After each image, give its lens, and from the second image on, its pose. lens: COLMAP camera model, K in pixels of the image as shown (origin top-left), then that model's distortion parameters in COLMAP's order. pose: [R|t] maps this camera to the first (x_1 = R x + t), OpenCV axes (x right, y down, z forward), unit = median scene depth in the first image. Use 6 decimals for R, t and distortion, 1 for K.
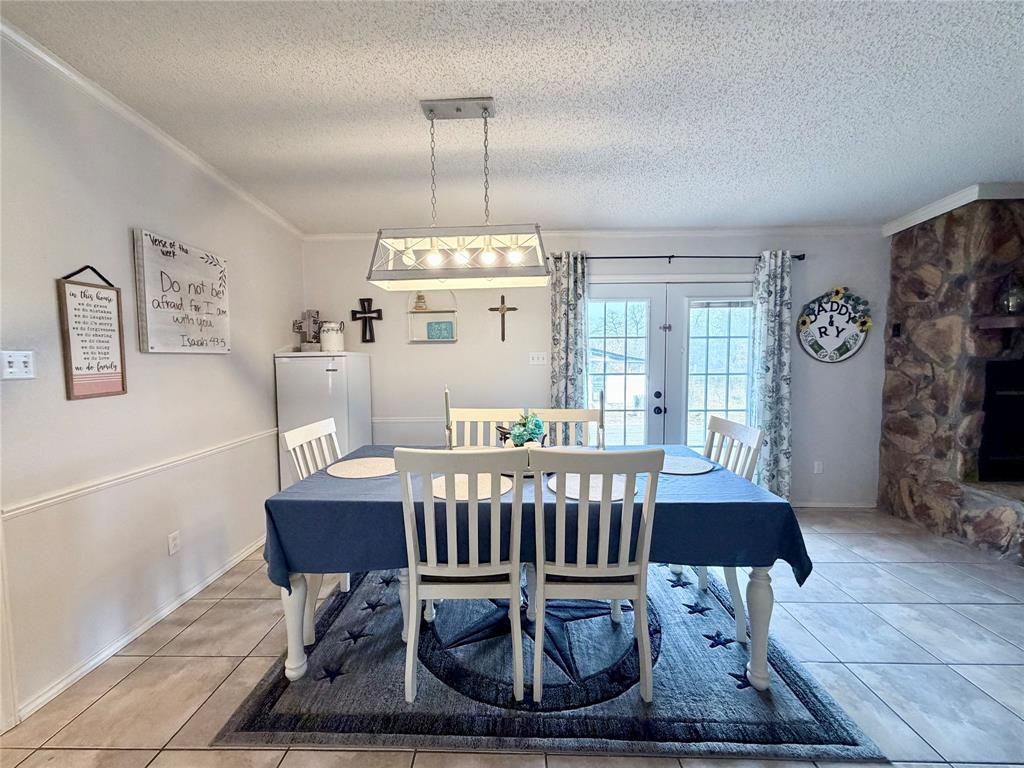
lens RADIAL K [[407.9, 0, 507.5], [0, 407.9, 381.8], [0, 0, 1]] dist [-0.000157, 0.000207]
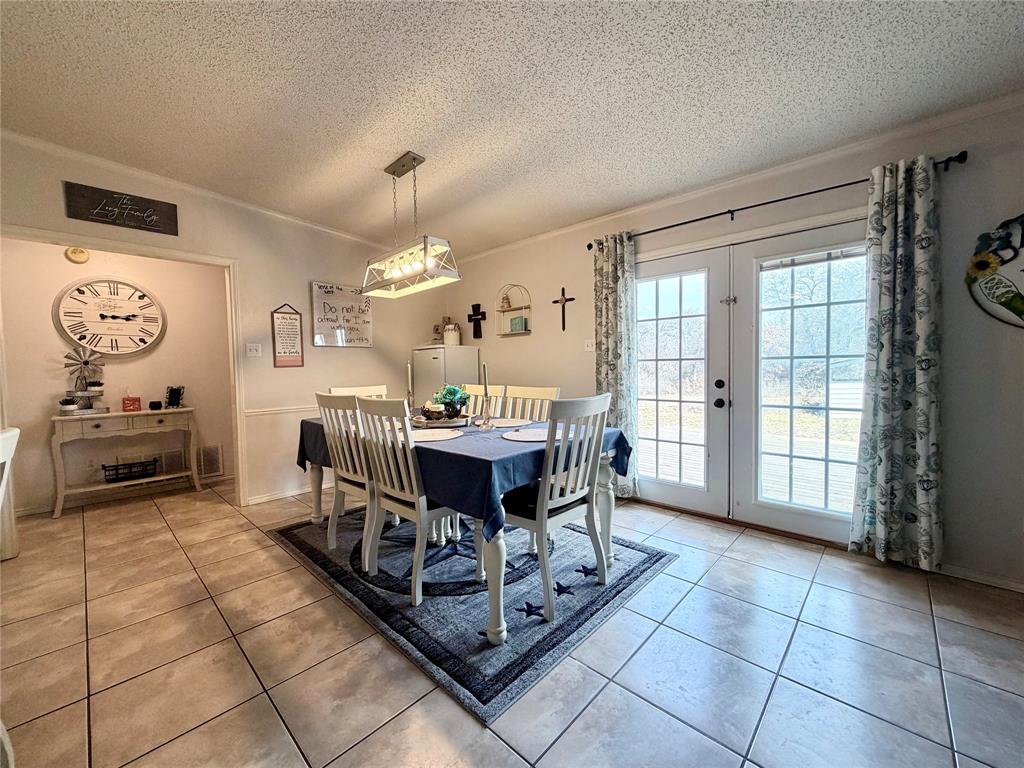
lens RADIAL K [[407.9, 0, 509.1], [0, 407.9, 382.3], [0, 0, 1]] dist [-0.000157, 0.000207]
pose [[0.741213, 0.020778, -0.670949, 0.632177], [-0.029712, 0.999557, -0.001870, 0.044649], [0.670612, 0.021321, 0.741501, 0.117636]]
